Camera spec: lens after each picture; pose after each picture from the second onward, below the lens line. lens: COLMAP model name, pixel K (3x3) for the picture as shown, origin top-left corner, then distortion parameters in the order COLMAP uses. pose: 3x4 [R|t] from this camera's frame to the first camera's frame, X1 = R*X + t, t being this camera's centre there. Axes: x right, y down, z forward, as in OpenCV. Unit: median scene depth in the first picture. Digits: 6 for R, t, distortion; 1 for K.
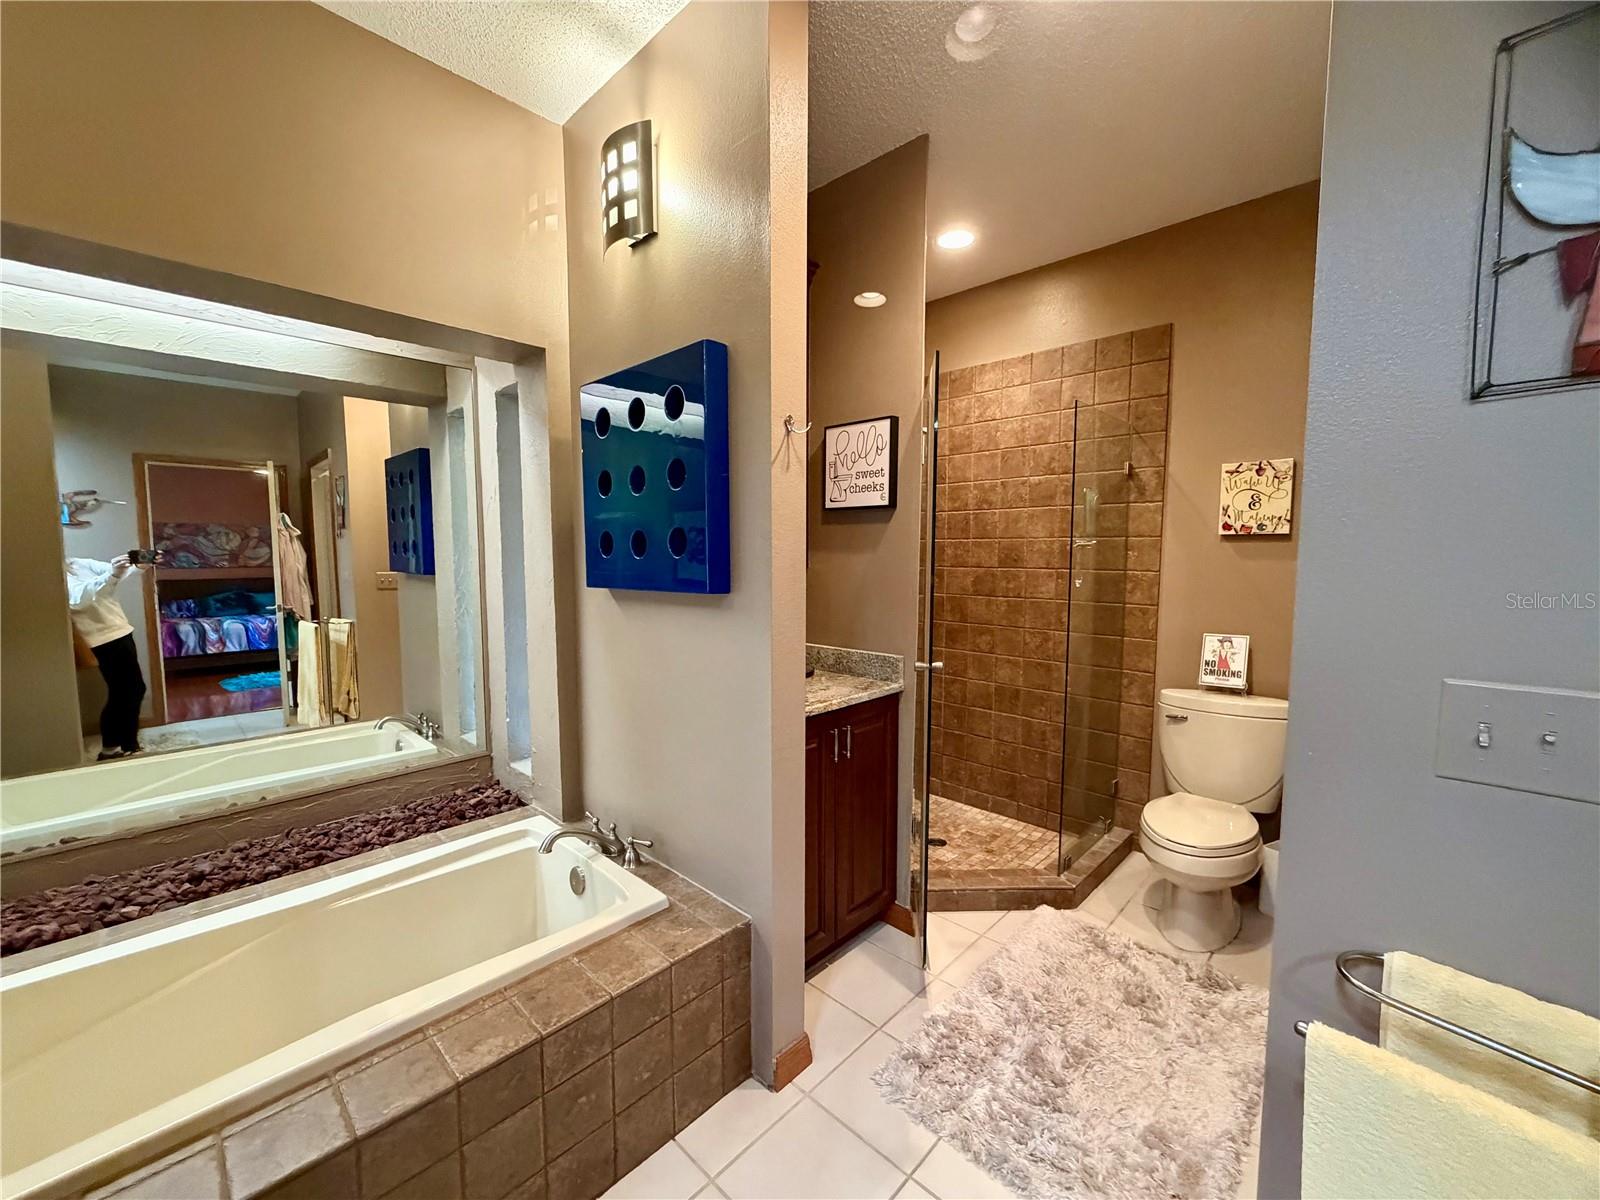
lens RADIAL K [[631.8, 0, 799.7], [0, 631.8, 601.2], [0, 0, 1]] dist [0.001177, 0.000320]
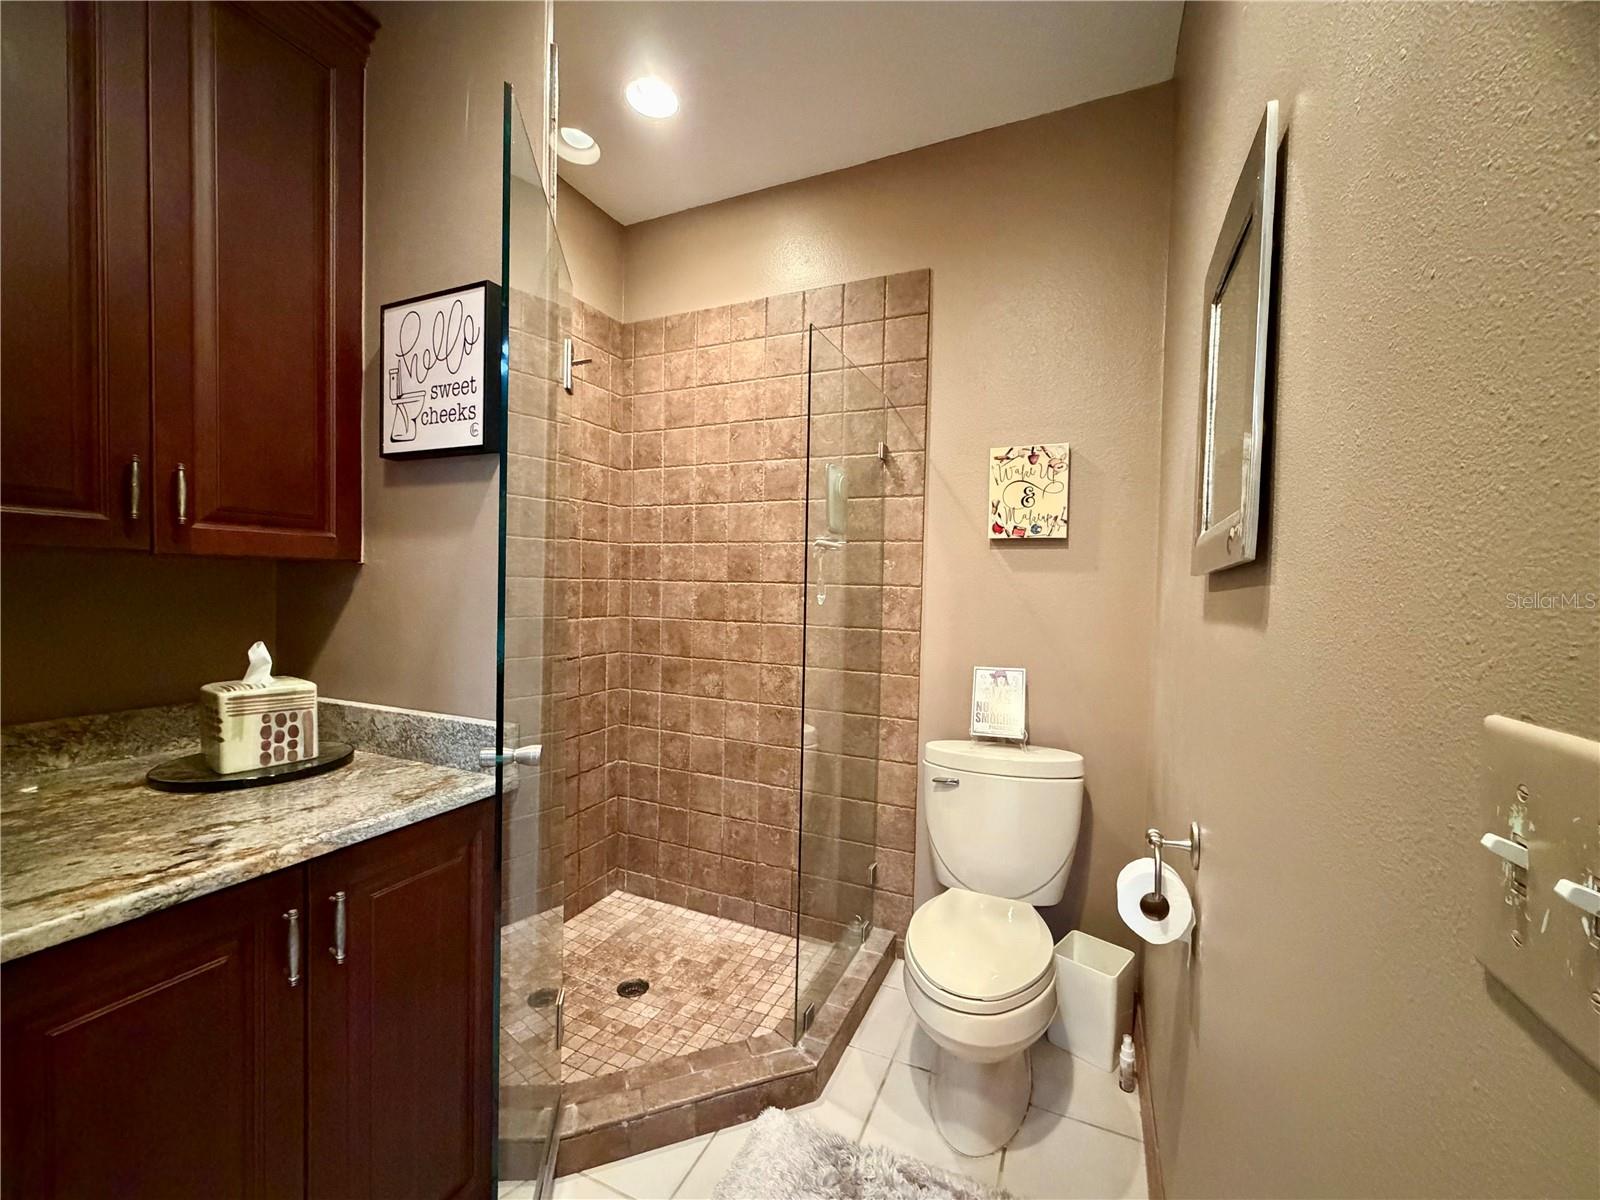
lens RADIAL K [[631.8, 0, 799.1], [0, 631.8, 600.1], [0, 0, 1]] dist [0.001177, 0.000320]
pose [[0.943333, 0.010441, 0.331684, 0.172461], [0.006786, 0.998689, -0.050737, 0.007566], [-0.331779, 0.050113, 0.942025, 0.322538]]
